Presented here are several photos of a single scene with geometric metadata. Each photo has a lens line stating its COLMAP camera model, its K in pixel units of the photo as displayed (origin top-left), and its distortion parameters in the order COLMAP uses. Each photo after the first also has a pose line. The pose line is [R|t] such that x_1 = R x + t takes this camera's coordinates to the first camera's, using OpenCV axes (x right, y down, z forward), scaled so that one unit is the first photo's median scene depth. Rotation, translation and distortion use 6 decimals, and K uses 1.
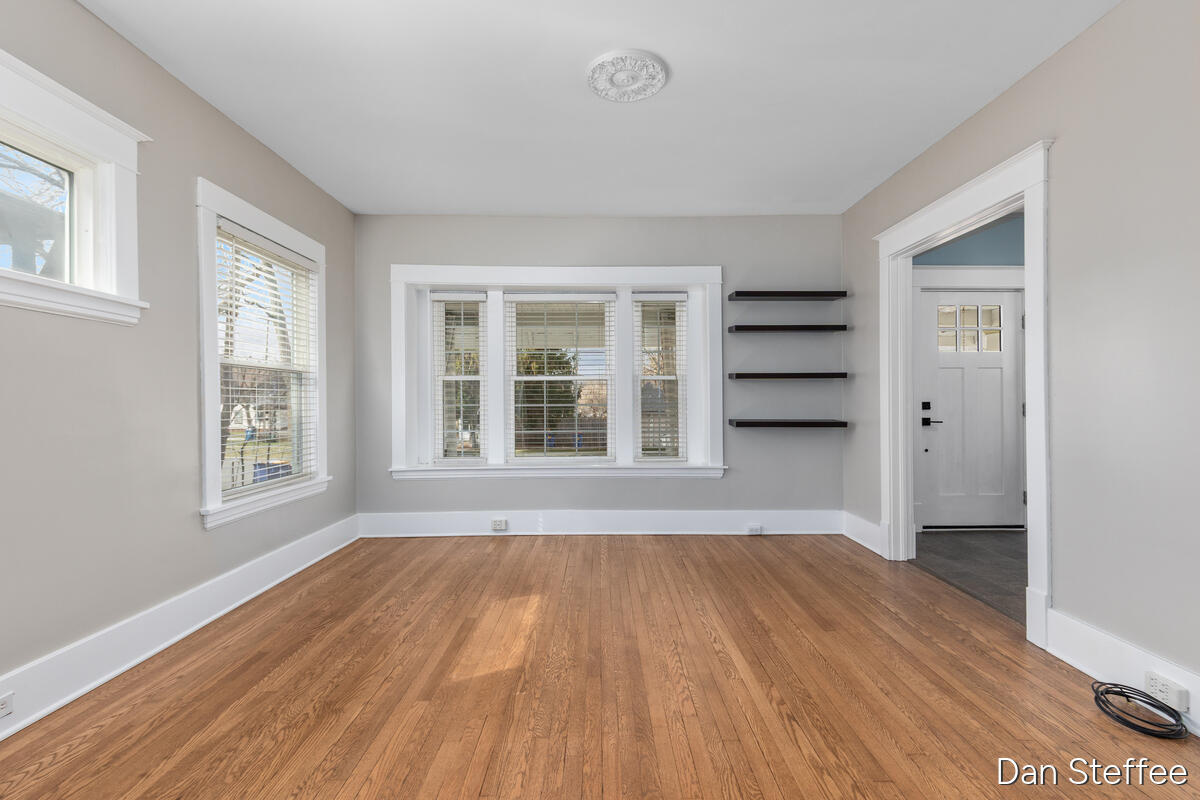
lens RADIAL K [[541.9, 0, 611.5], [0, 541.9, 395.7], [0, 0, 1]] dist [0.008146, -0.001480]
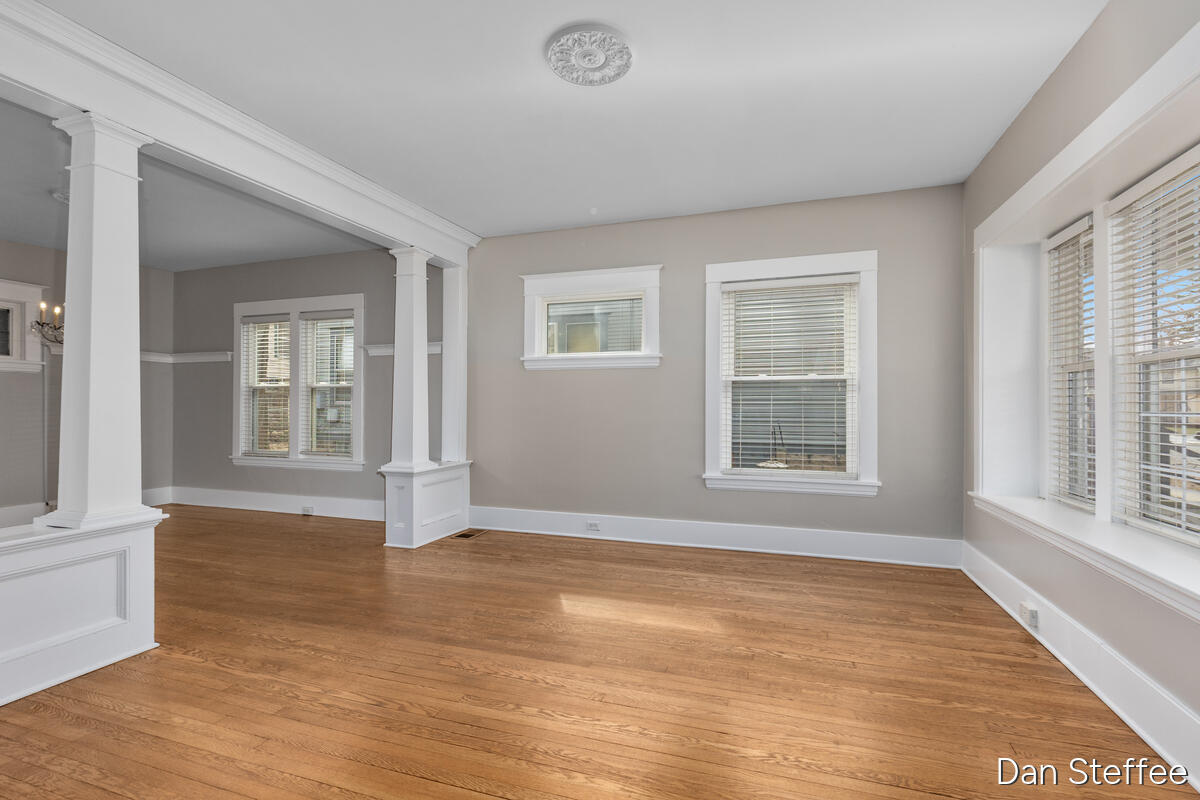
lens RADIAL K [[541.9, 0, 599.1], [0, 541.9, 400.8], [0, 0, 1]] dist [0.008146, -0.001480]
pose [[-0.345324, -0.007903, -0.938450, 0.814481], [0.015470, 0.999781, -0.014112, 0.010244], [0.938356, -0.019391, -0.345126, 1.218821]]
